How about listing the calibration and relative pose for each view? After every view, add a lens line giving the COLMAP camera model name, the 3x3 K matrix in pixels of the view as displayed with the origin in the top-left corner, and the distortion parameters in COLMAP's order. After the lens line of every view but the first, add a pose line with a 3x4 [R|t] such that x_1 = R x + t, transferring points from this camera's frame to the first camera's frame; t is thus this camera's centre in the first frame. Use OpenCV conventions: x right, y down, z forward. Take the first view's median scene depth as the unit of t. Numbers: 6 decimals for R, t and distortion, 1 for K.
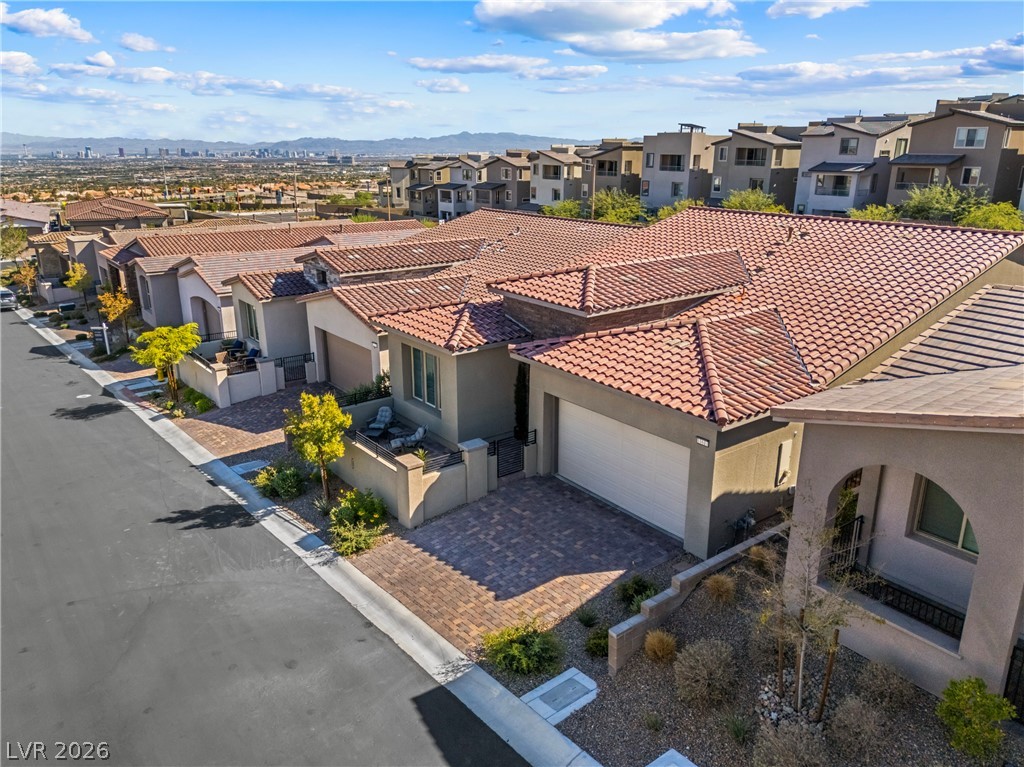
lens RADIAL K [[757.8, 0, 514.0], [0, 757.8, 389.2], [0, 0, 1]] dist [0.067564, -0.054087]
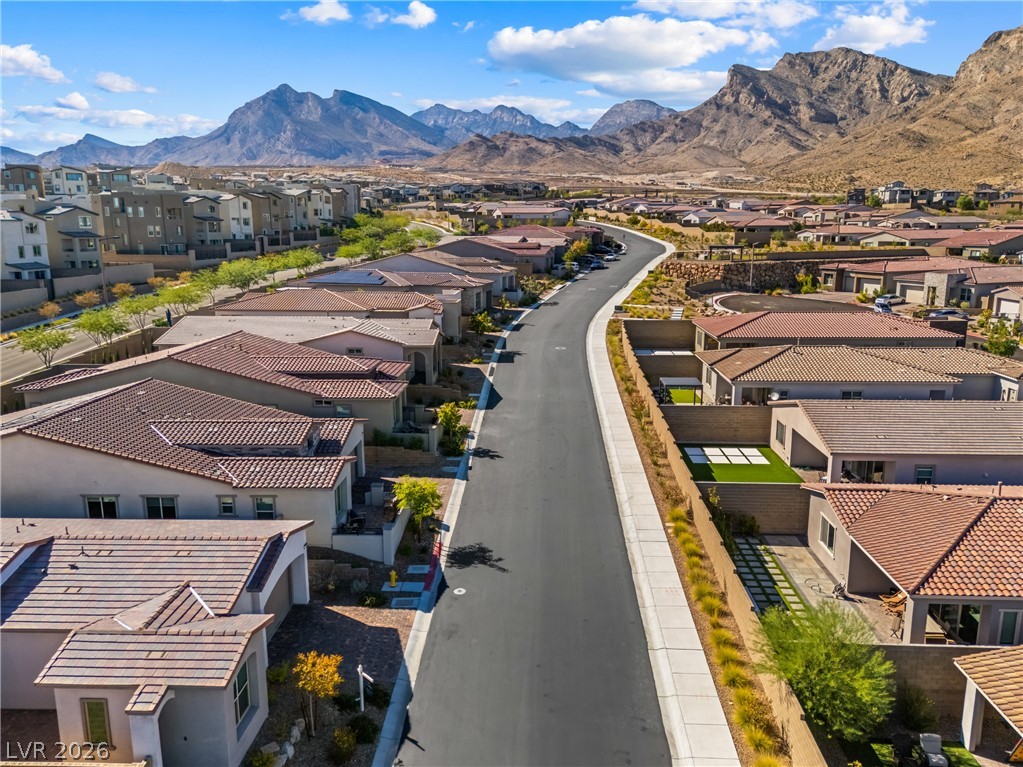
lens RADIAL K [[757.0, 0, 512.6], [0, 757.0, 397.7], [0, 0, 1]] dist [0.067564, -0.054087]
pose [[-0.761526, -0.146525, 0.631355, -1.280100], [0.200990, 0.872702, 0.444966, -0.697431], [-0.616183, 0.465749, -0.635135, 1.550289]]
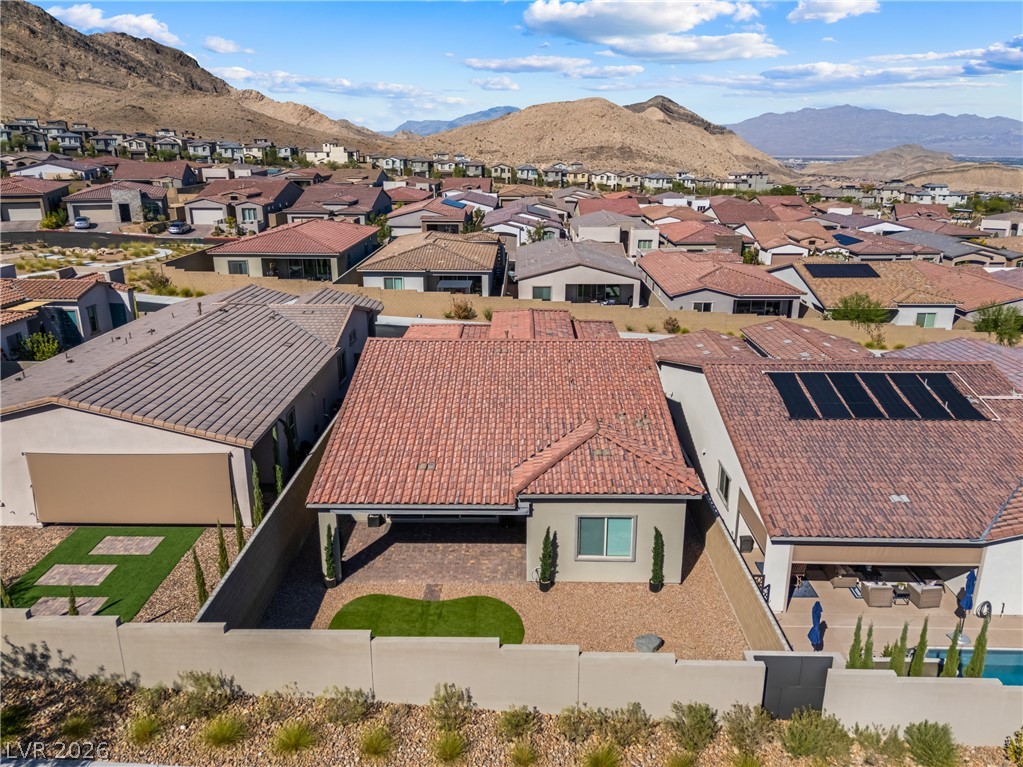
lens RADIAL K [[757.0, 0, 519.3], [0, 757.0, 376.1], [0, 0, 1]] dist [0.067564, -0.054087]
pose [[-0.622968, 0.223641, -0.749597, 1.082678], [-0.247705, 0.852550, 0.460218, -0.610469], [0.741993, 0.472380, -0.475714, 1.345908]]
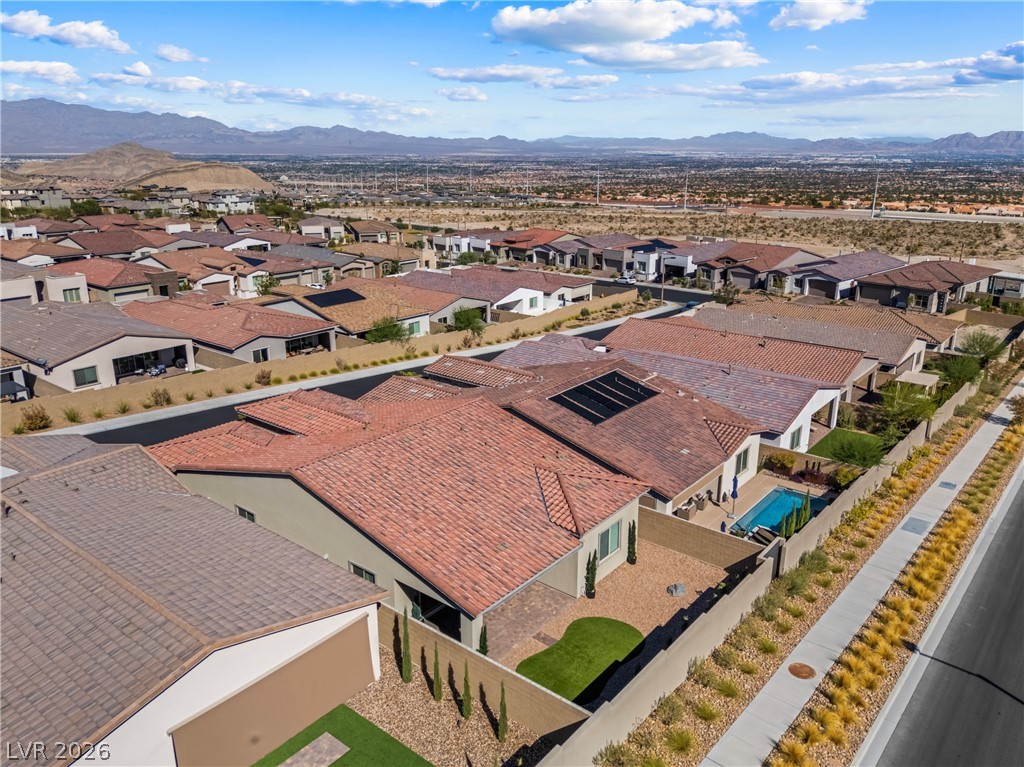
lens RADIAL K [[757.8, 0, 515.3], [0, 757.8, 391.8], [0, 0, 1]] dist [0.067564, -0.054087]
pose [[0.225379, 0.299633, -0.927051, 1.387601], [-0.301686, 0.926228, 0.226023, -0.538958], [0.926385, 0.228737, 0.299148, 0.637411]]
